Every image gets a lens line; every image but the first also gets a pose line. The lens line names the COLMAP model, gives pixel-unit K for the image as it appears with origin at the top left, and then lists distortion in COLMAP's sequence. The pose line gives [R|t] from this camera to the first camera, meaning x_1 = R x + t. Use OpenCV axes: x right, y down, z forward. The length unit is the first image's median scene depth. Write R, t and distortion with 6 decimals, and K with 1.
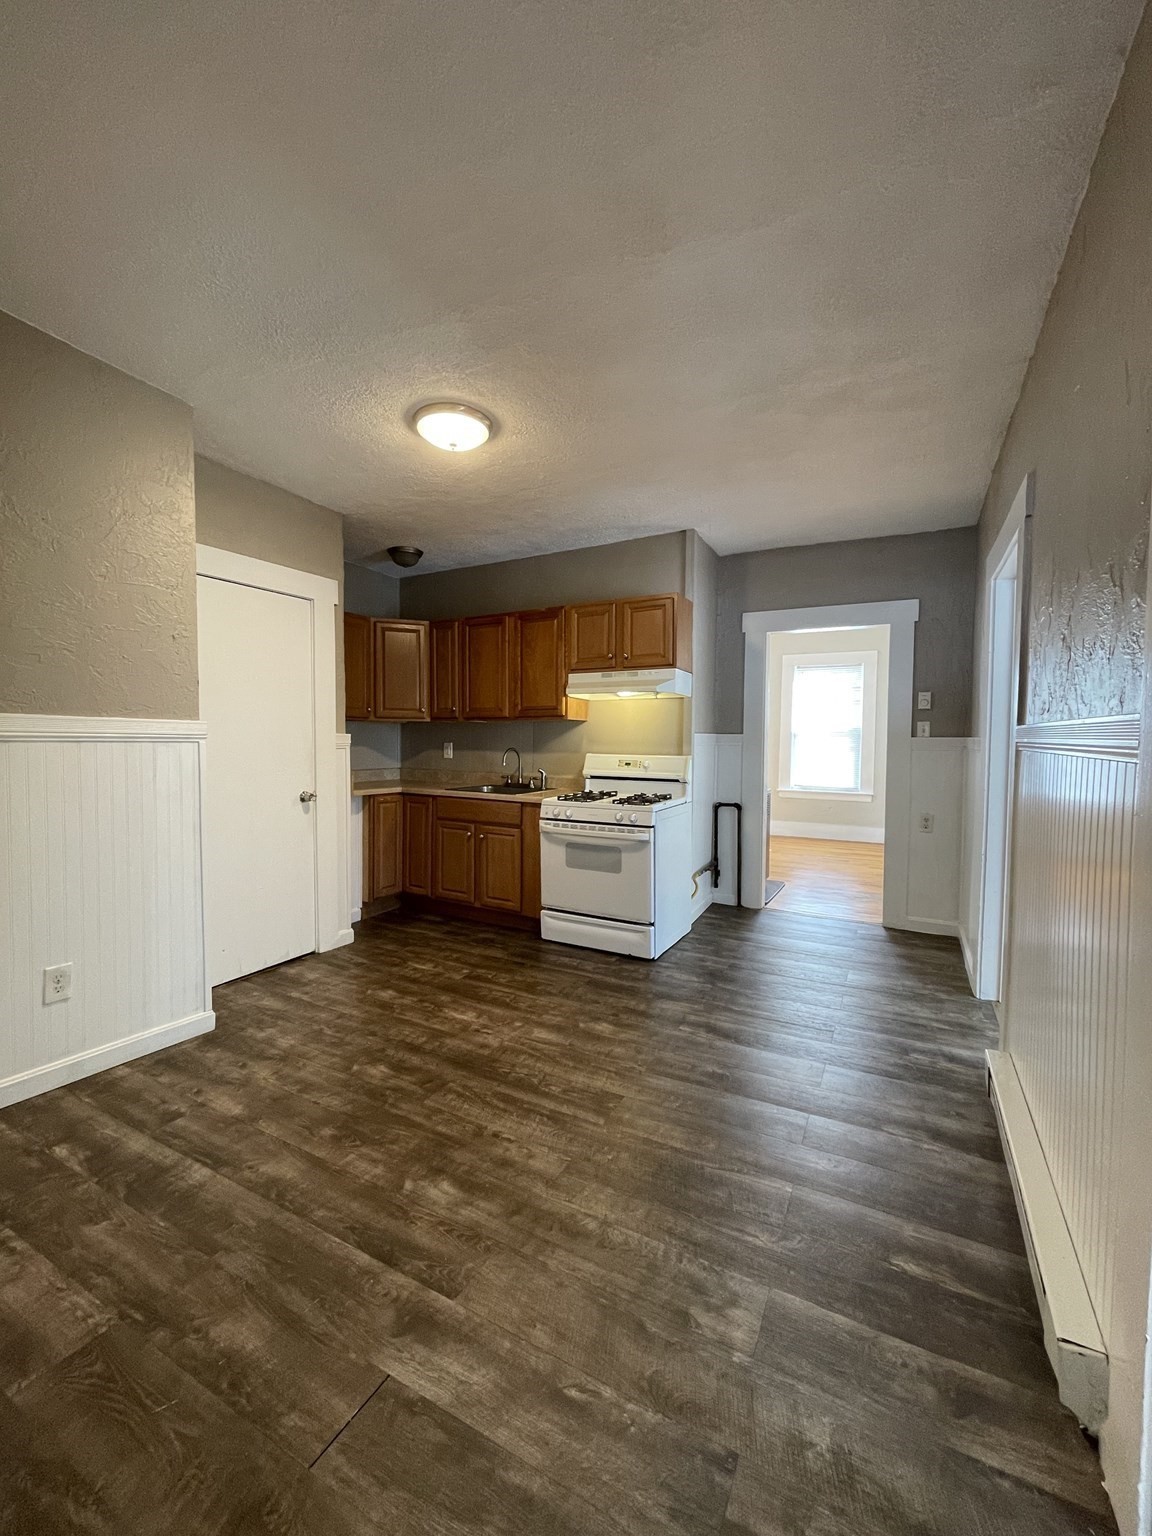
lens RADIAL K [[620.5, 0, 576.2], [0, 620.5, 767.3], [0, 0, 1]] dist [-0.006613, 0.001533]
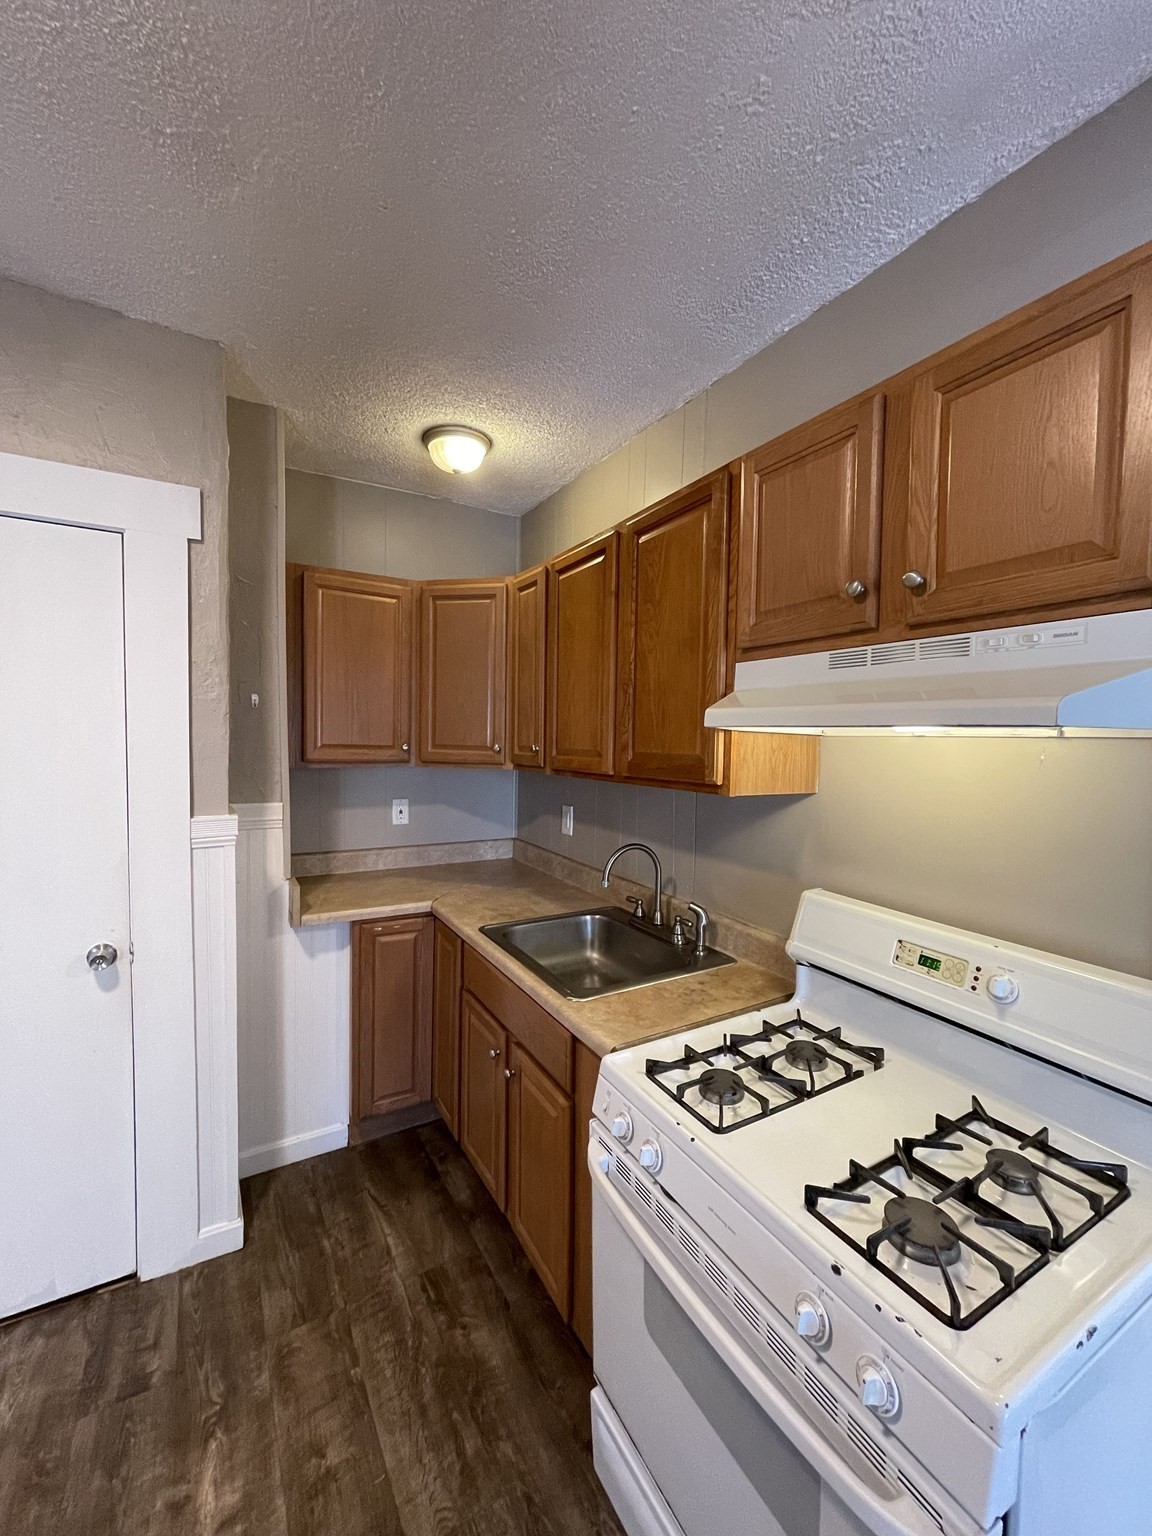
lens RADIAL K [[620.5, 0, 577.1], [0, 620.5, 767.2], [0, 0, 1]] dist [-0.006613, 0.001533]
pose [[0.858022, 0.033618, -0.512512, 0.133268], [-0.034329, 0.999378, 0.008081, -0.142848], [0.512465, 0.010660, 0.858642, 1.013200]]
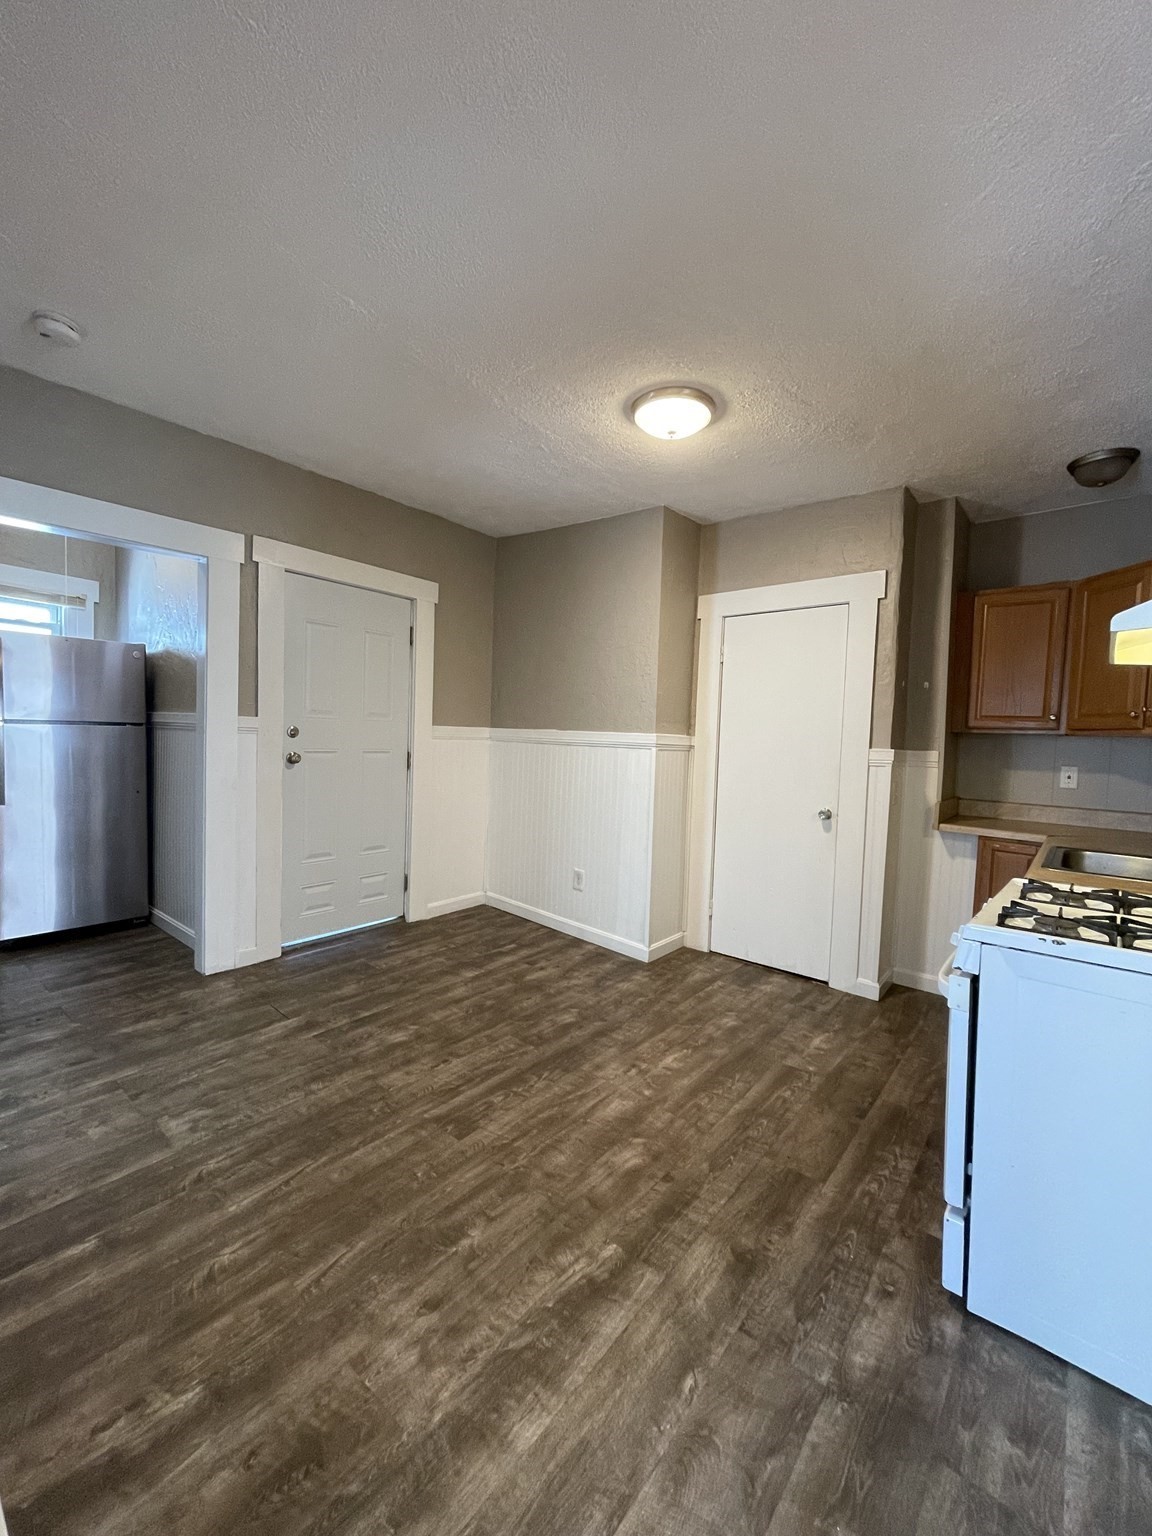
lens RADIAL K [[620.5, 0, 576.5], [0, 620.5, 764.3], [0, 0, 1]] dist [-0.006613, 0.001533]
pose [[-0.200236, 0.026812, -0.979381, 0.732191], [-0.079503, 0.995884, 0.043519, -0.050383], [0.976517, 0.086578, -0.197280, 1.047971]]
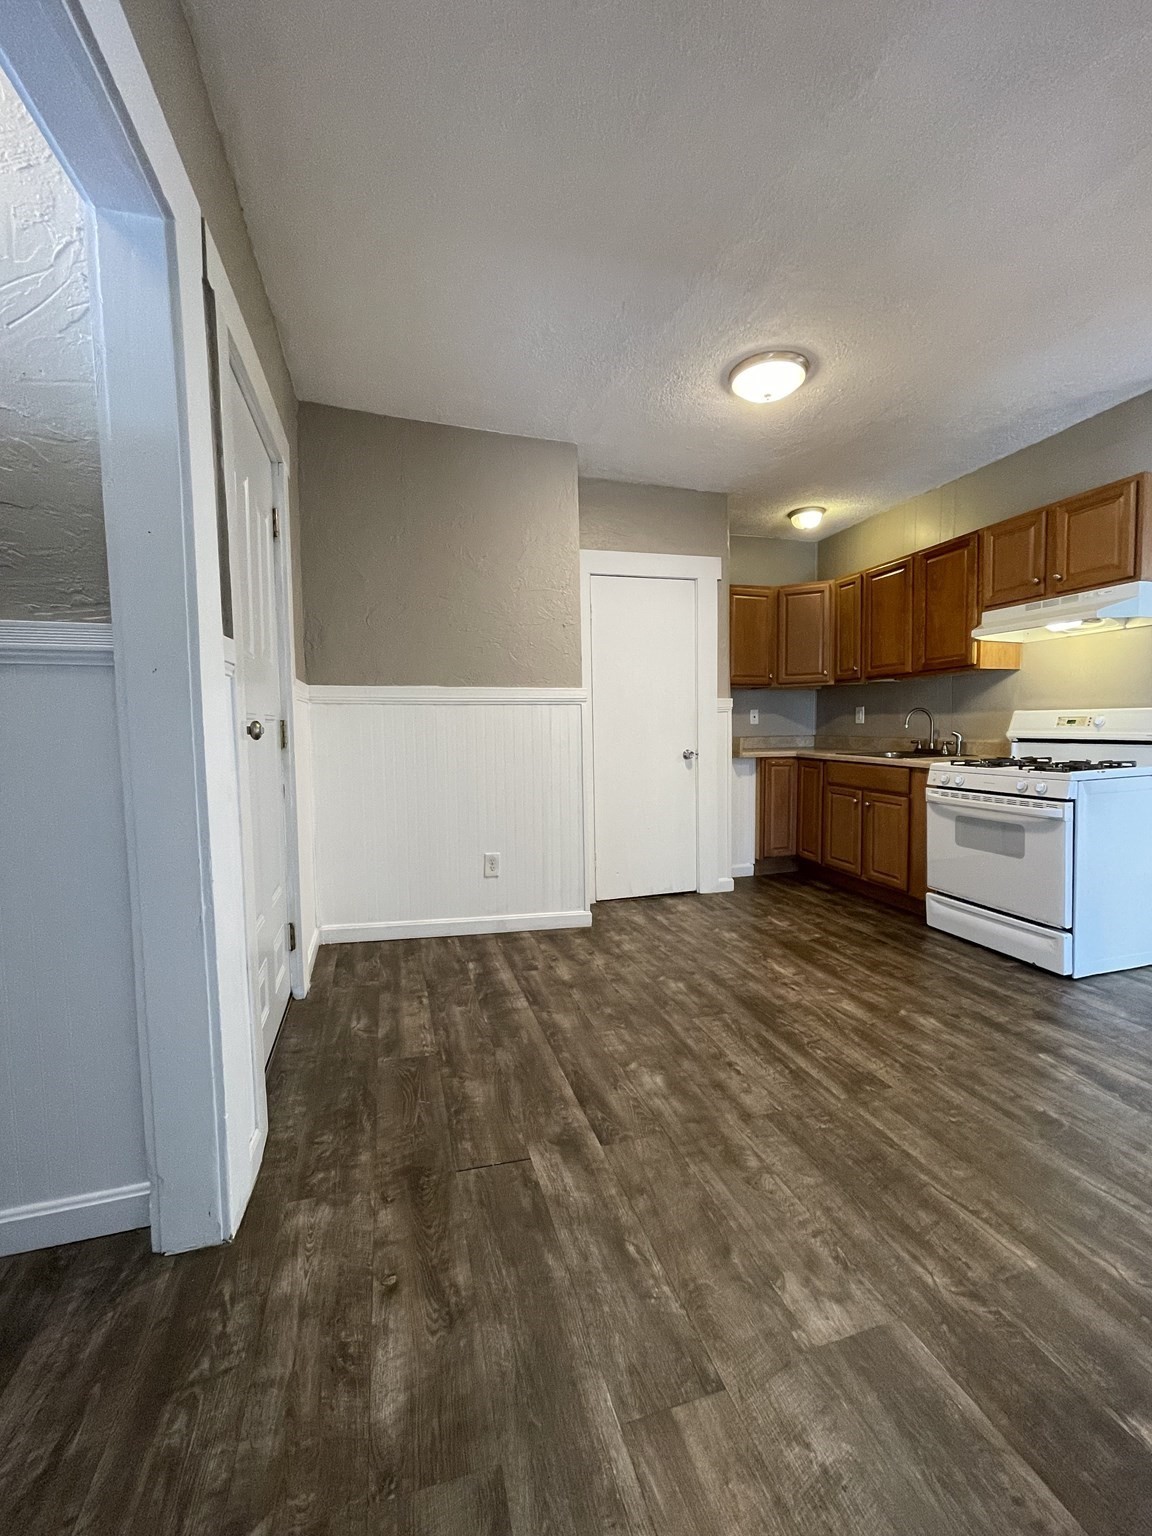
lens RADIAL K [[620.5, 0, 577.2], [0, 620.5, 764.8], [0, 0, 1]] dist [-0.006613, 0.001533]
pose [[0.702081, 0.026374, -0.711609, 0.300641], [-0.009426, 0.999571, 0.027746, 0.048482], [0.712035, -0.012772, 0.702028, 0.069727]]
